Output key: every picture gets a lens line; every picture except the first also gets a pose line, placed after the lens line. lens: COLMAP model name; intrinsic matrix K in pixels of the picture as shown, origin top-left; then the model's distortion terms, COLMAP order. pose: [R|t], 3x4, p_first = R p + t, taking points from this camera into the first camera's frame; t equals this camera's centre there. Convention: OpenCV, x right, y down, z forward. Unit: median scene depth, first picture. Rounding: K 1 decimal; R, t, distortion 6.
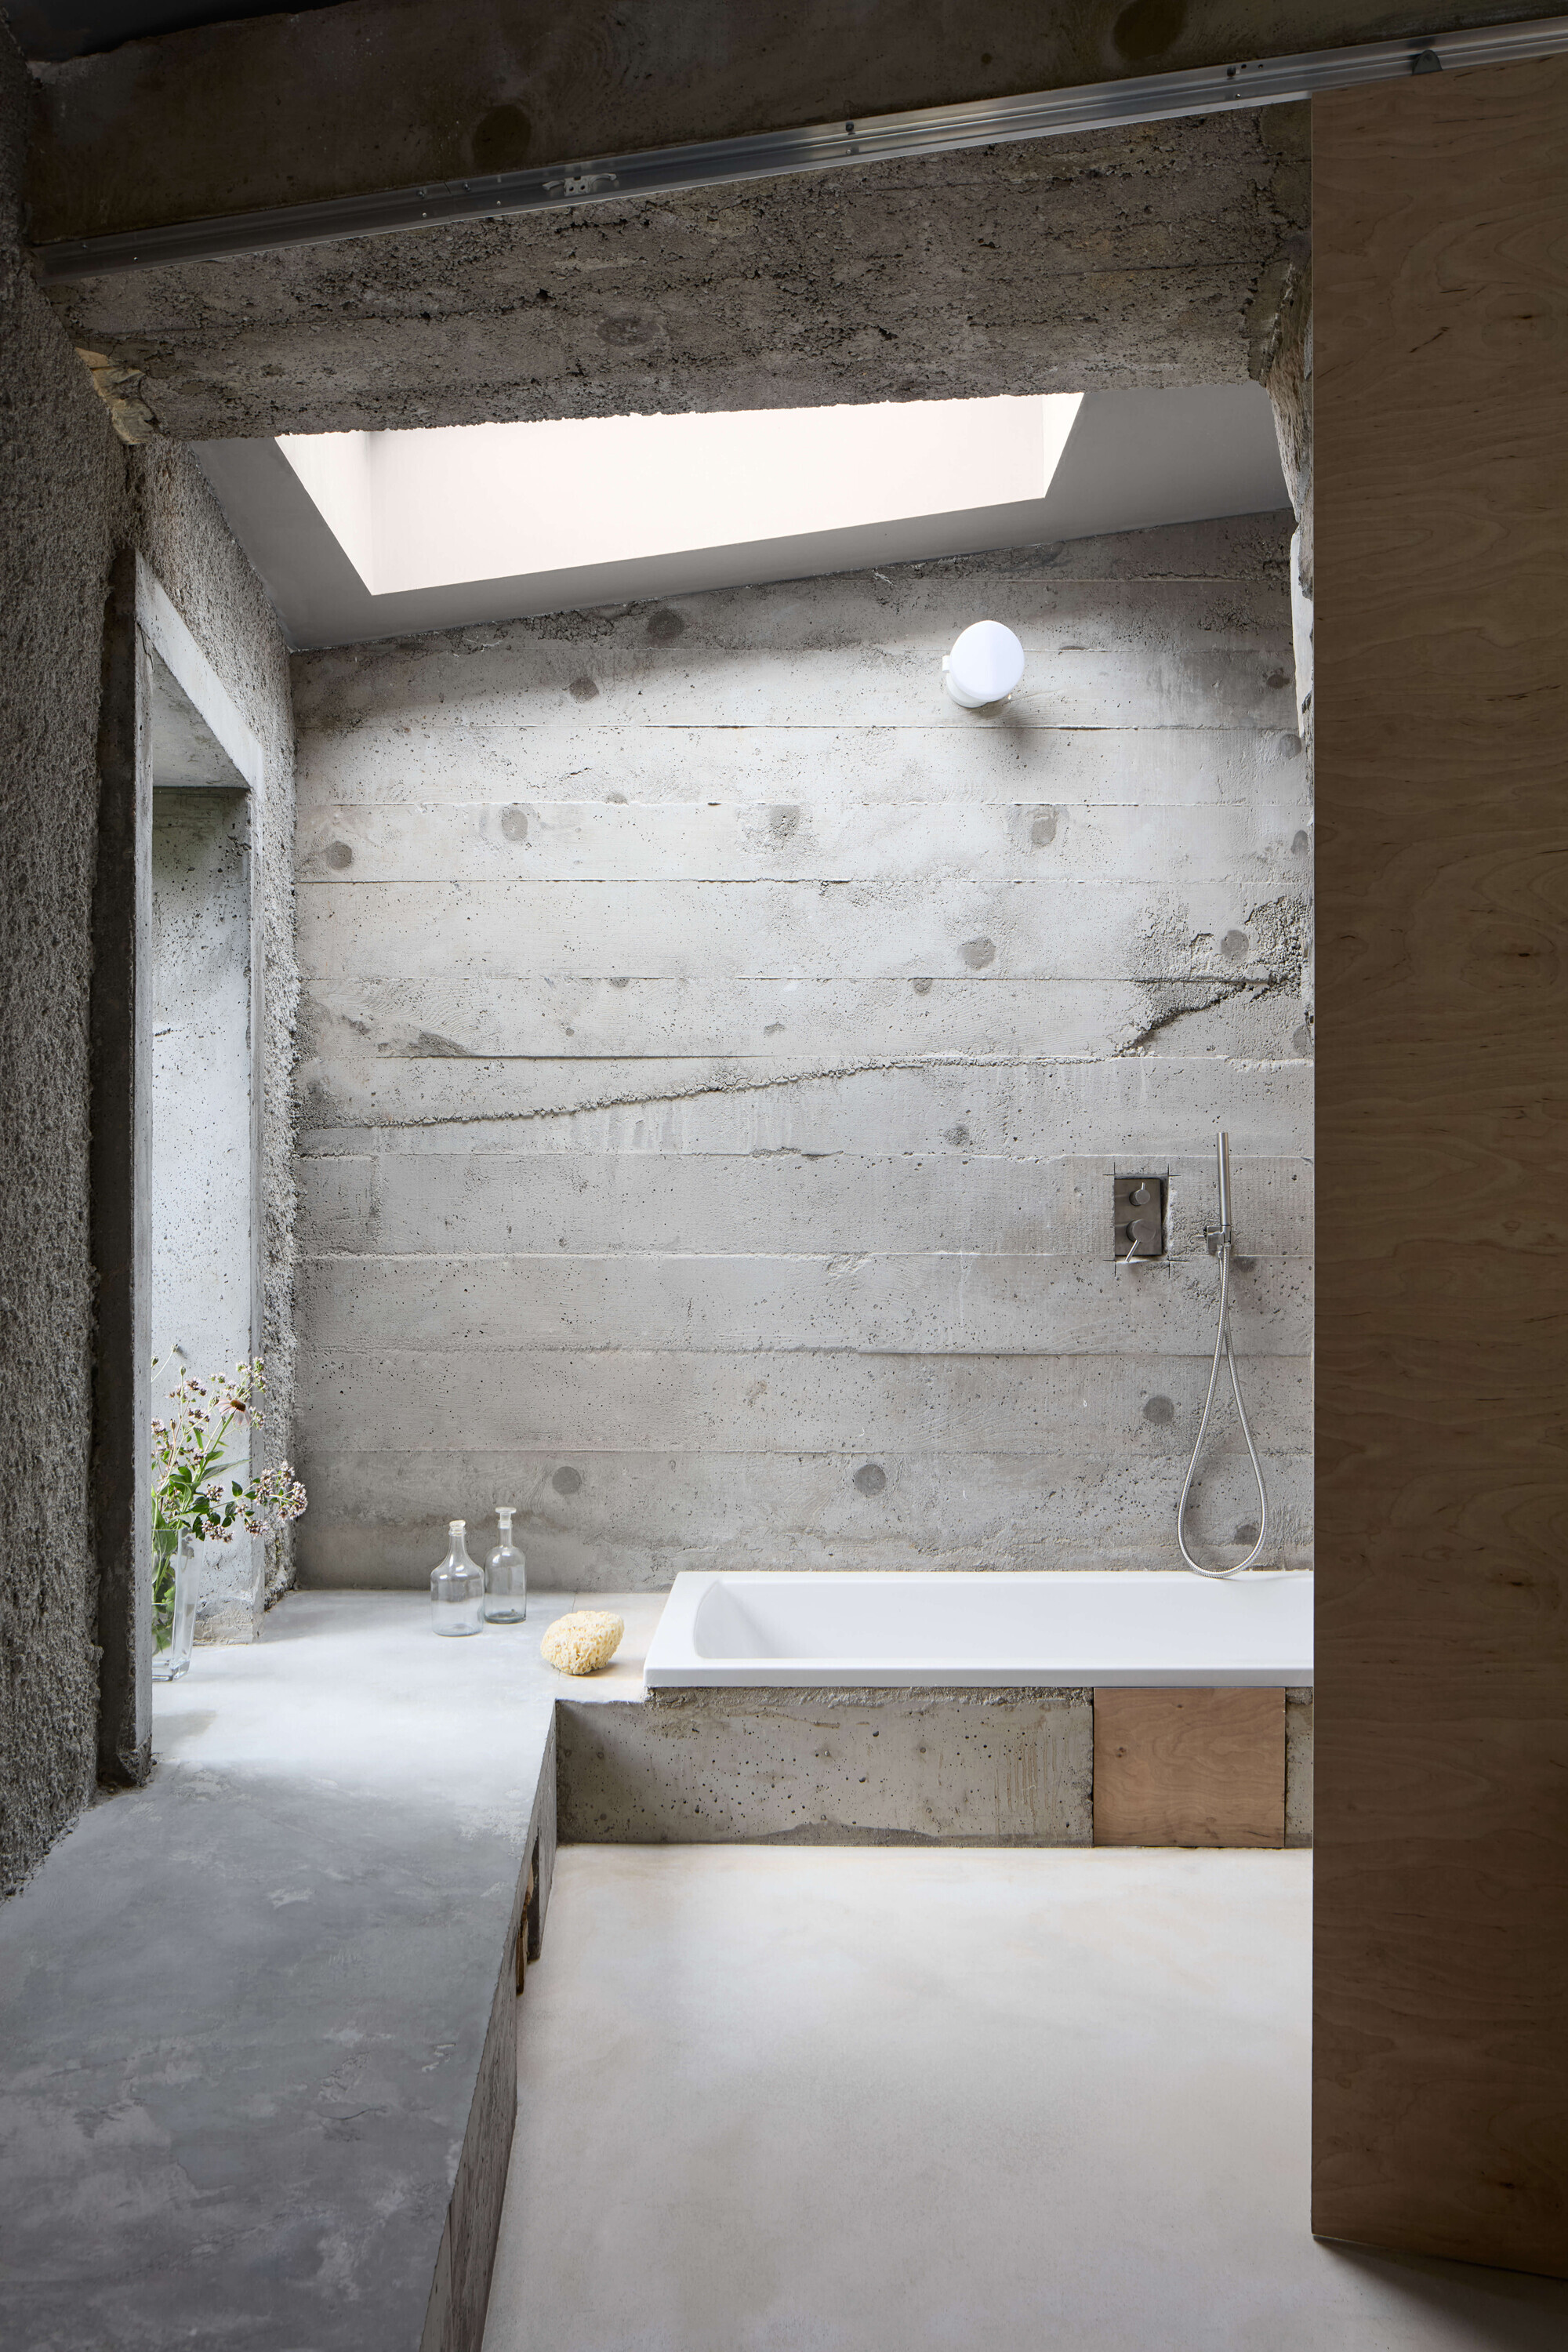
lens RADIAL K [[1675.1, 0, 780.3], [0, 1675.1, 1235.0], [0, 0, 1]] dist [-0.009624, 0.002773]
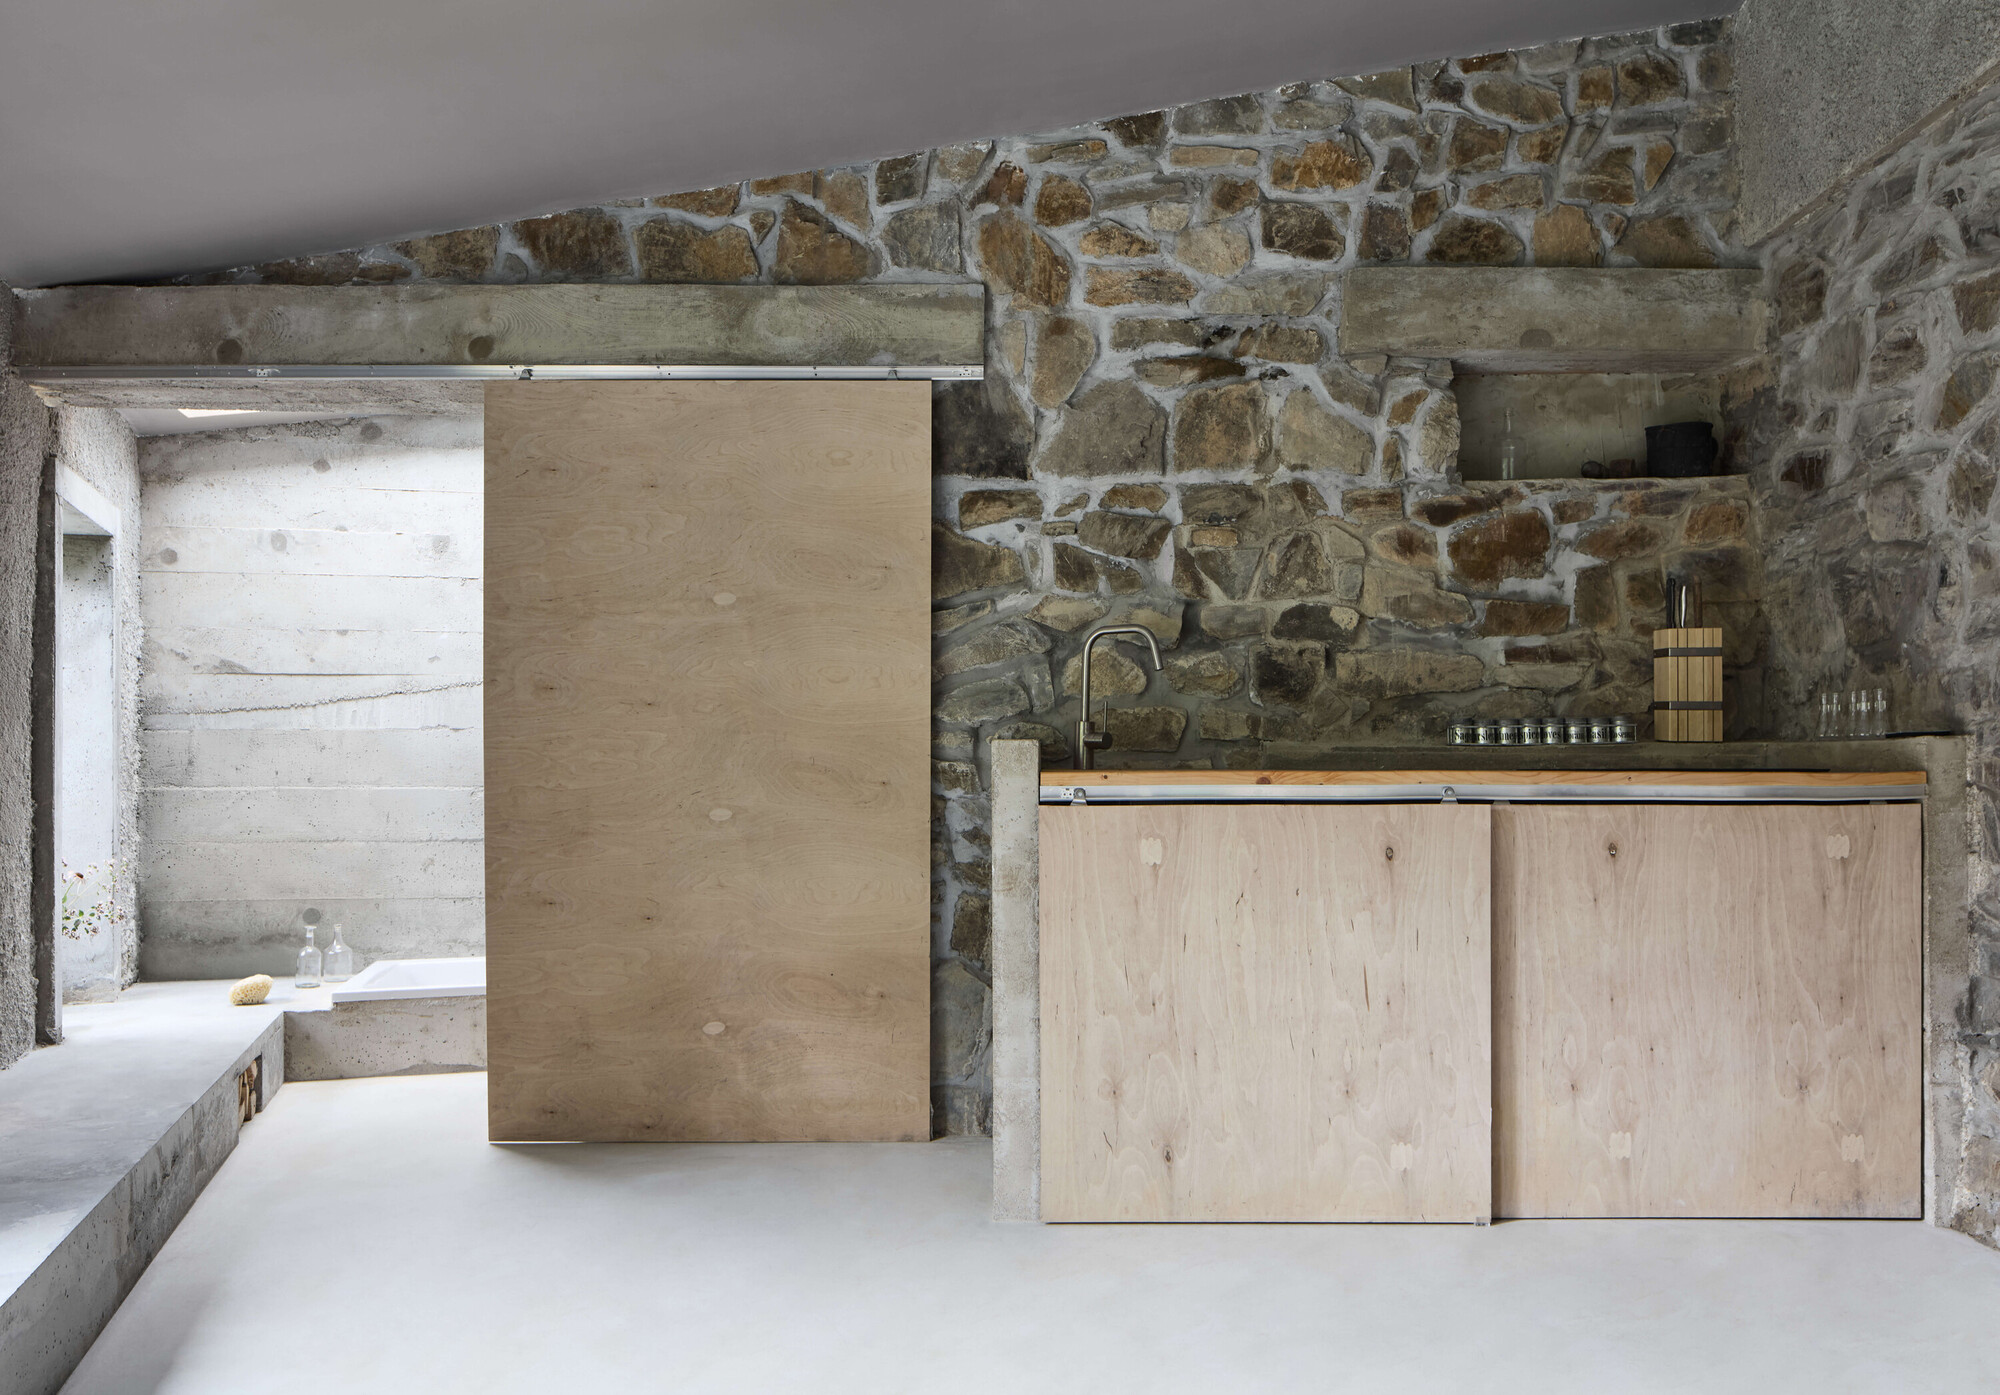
lens RADIAL K [[1474.8, 0, 999.7], [0, 1474.8, 718.2], [0, 0, 1]] dist [-0.005082, 0.002652]
pose [[0.970362, -0.004085, 0.241620, 0.206105], [0.008559, 0.999811, -0.017472, -0.026547], [-0.241503, 0.019022, 0.970214, -0.697971]]
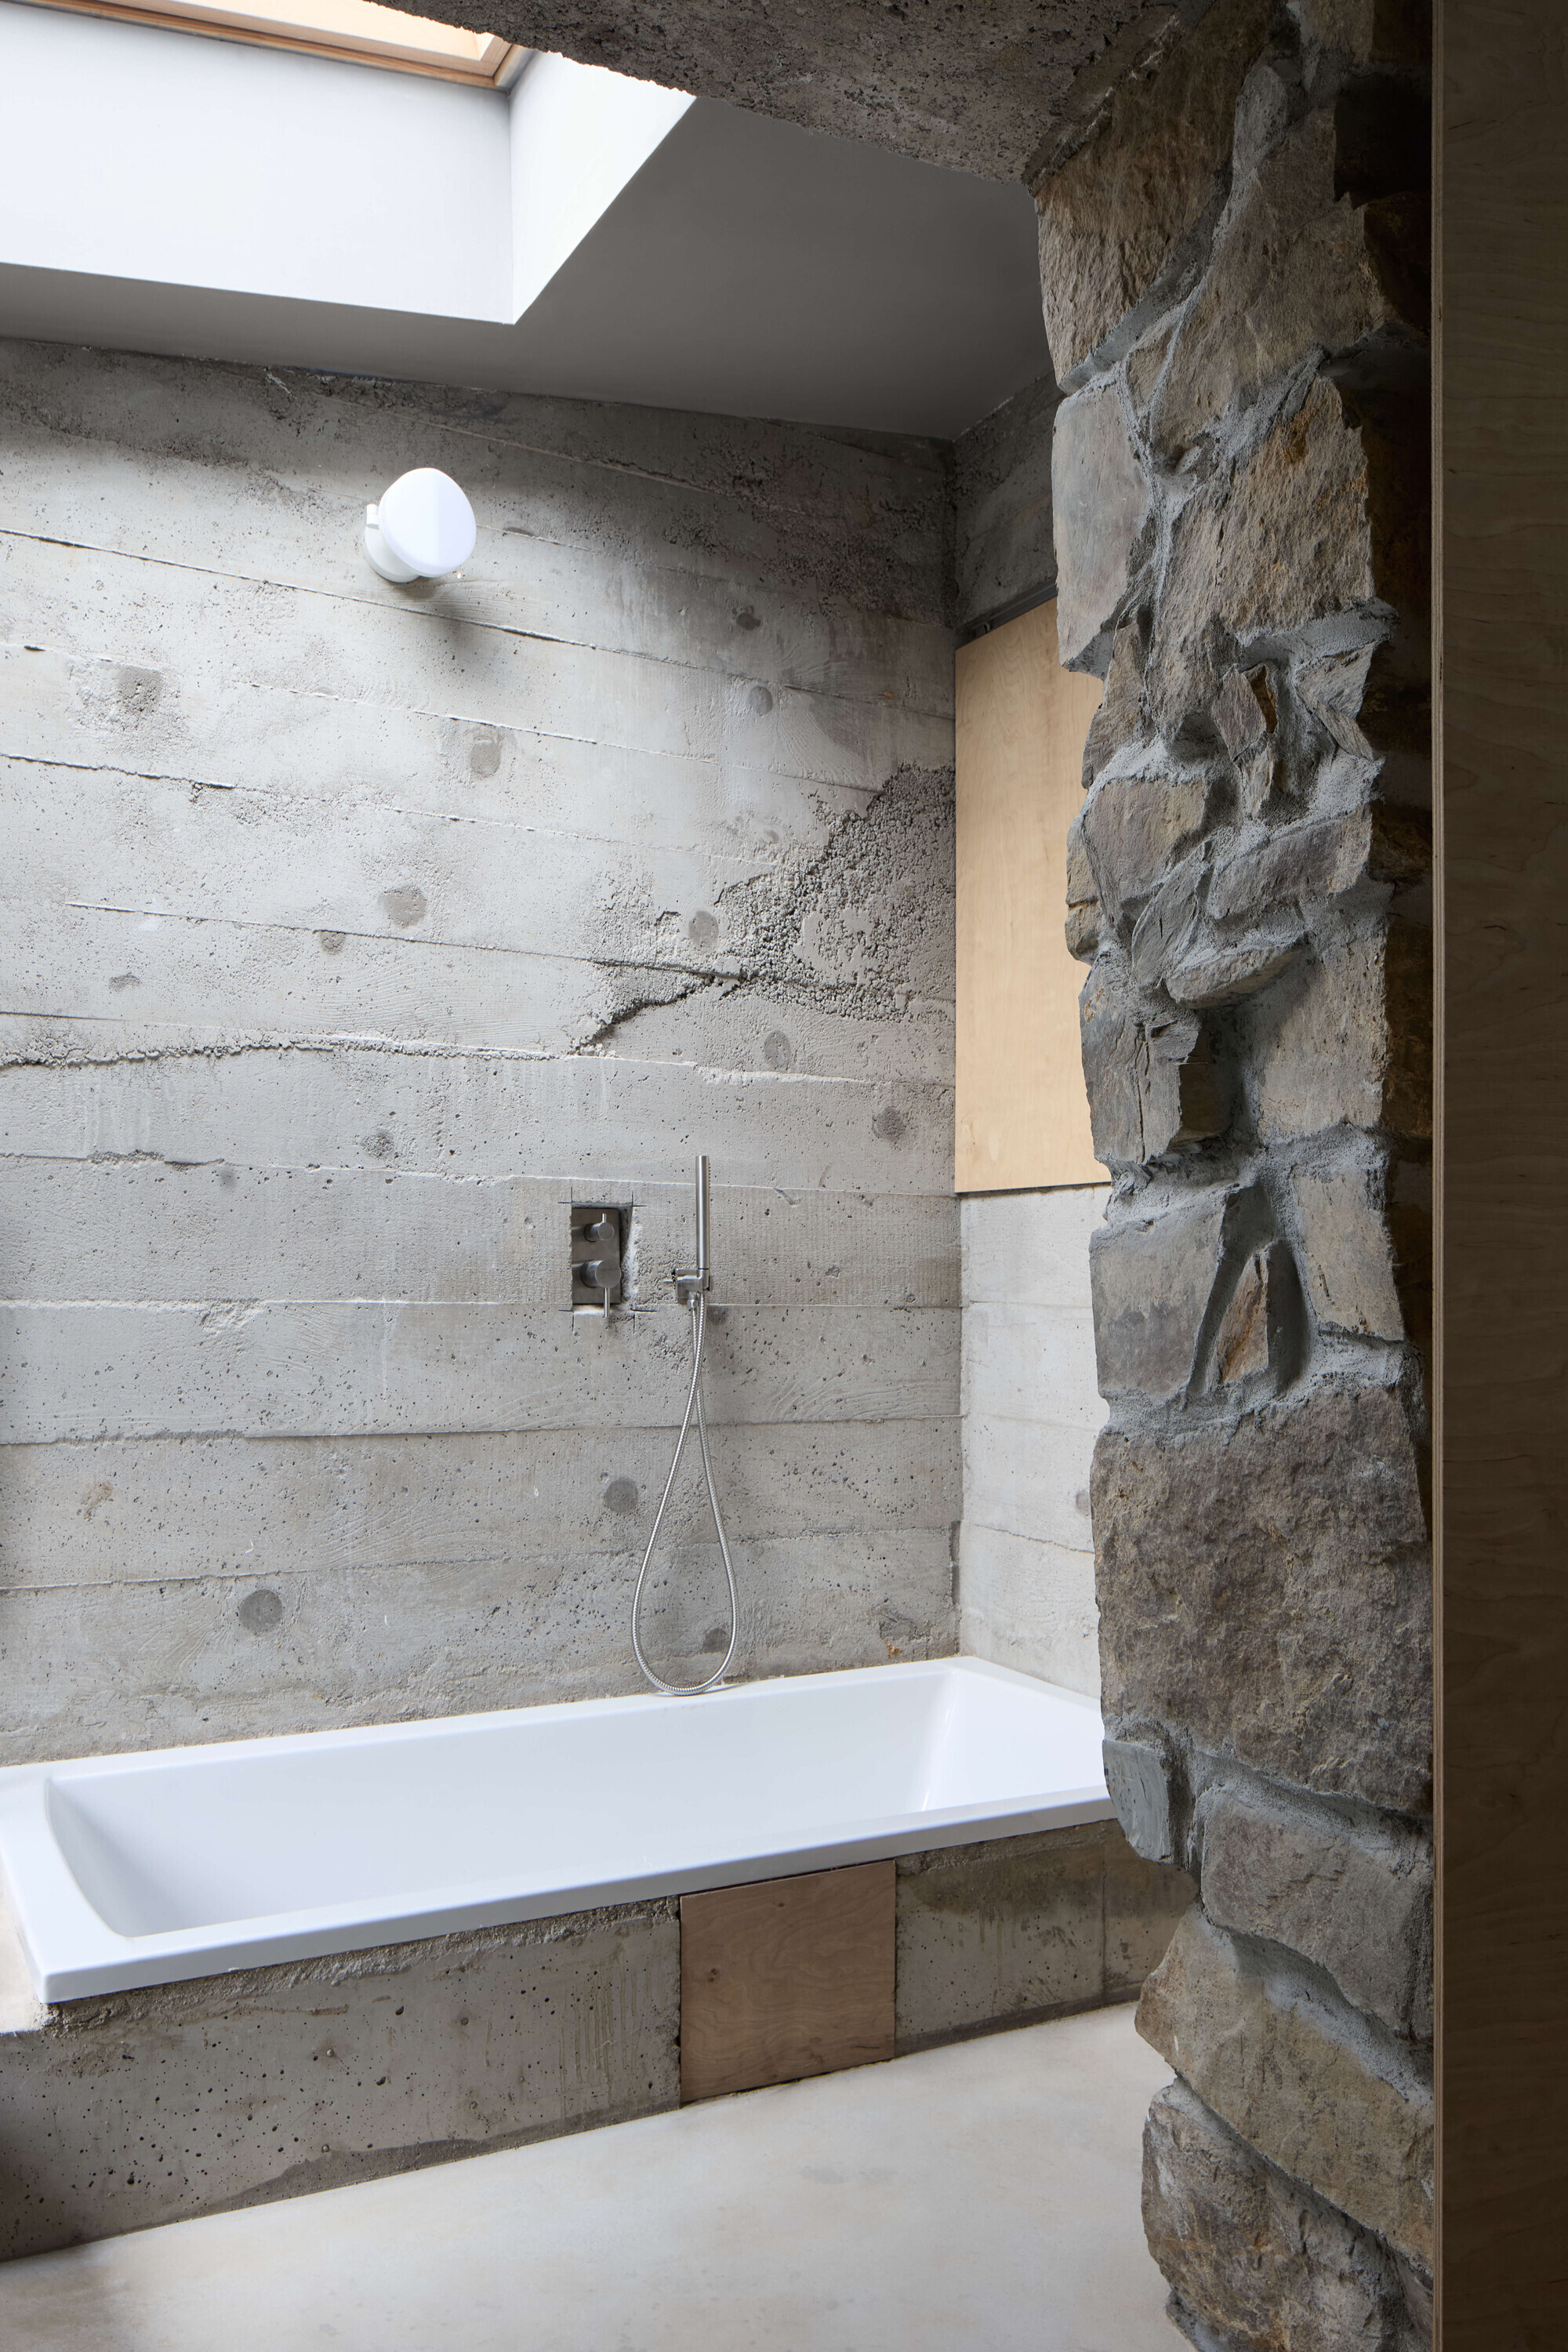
lens RADIAL K [[1756.3, 0, 723.6], [0, 1756.3, 1258.1], [0, 0, 1]] dist [-0.009879, 0.001142]
pose [[0.878471, 0.012945, 0.477620, -0.133960], [-0.018570, 0.999803, 0.007058, -0.016660], [-0.477434, -0.015070, 0.878538, 0.228934]]
